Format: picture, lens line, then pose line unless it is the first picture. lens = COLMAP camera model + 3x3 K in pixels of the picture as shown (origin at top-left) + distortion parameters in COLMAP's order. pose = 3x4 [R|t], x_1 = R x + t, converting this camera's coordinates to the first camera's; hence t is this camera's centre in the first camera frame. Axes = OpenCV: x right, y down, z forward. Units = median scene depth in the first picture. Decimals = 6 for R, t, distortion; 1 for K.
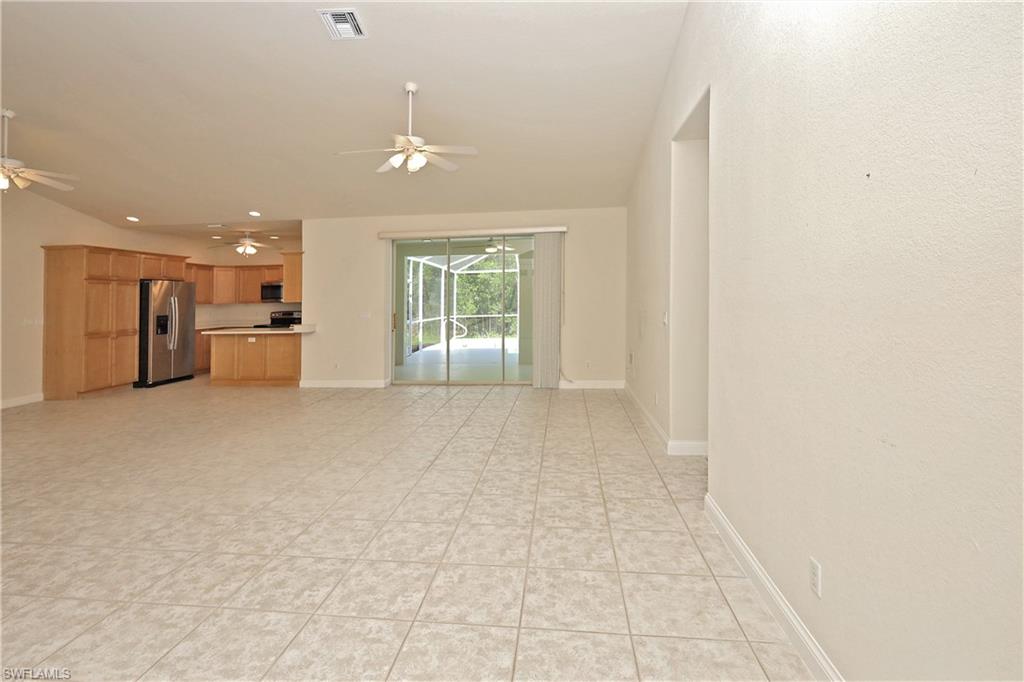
lens RADIAL K [[491.6, 0, 569.3], [0, 491.6, 279.6], [0, 0, 1]] dist [-0.000348, 0.000173]
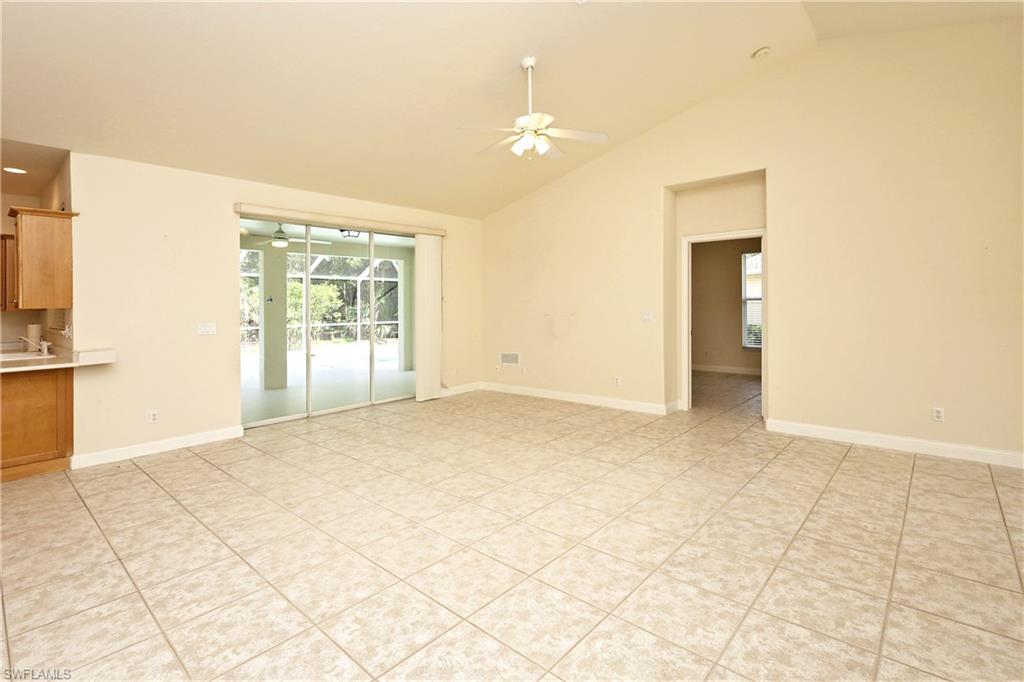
lens RADIAL K [[450.0, 0, 546.7], [0, 450.0, 305.7], [0, 0, 1]] dist [0.000095, -0.000105]
pose [[0.613606, 0.005774, 0.789591, -0.618390], [-0.022234, 0.999703, 0.009968, 0.028043], [-0.789299, -0.023672, 0.613552, 0.310092]]
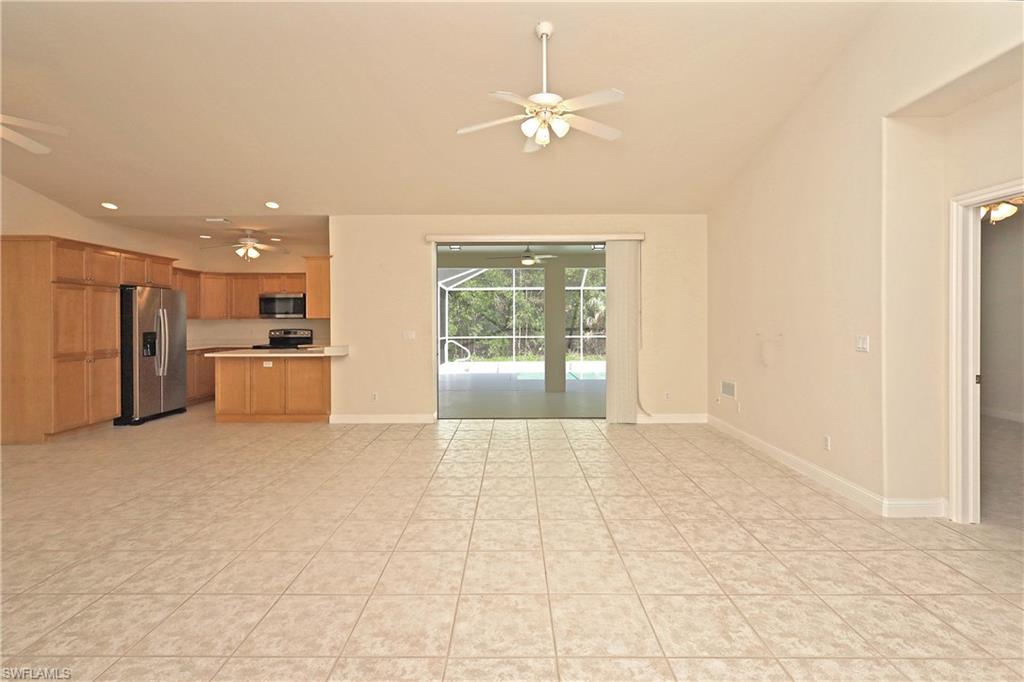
lens RADIAL K [[495.7, 0, 556.5], [0, 495.7, 316.8], [0, 0, 1]] dist [-0.000721, 0.000160]
pose [[0.996711, 0.014729, 0.079687, -0.243877], [-0.017143, 0.999412, 0.029685, 0.013848], [-0.079203, -0.030953, 0.996378, 0.164558]]
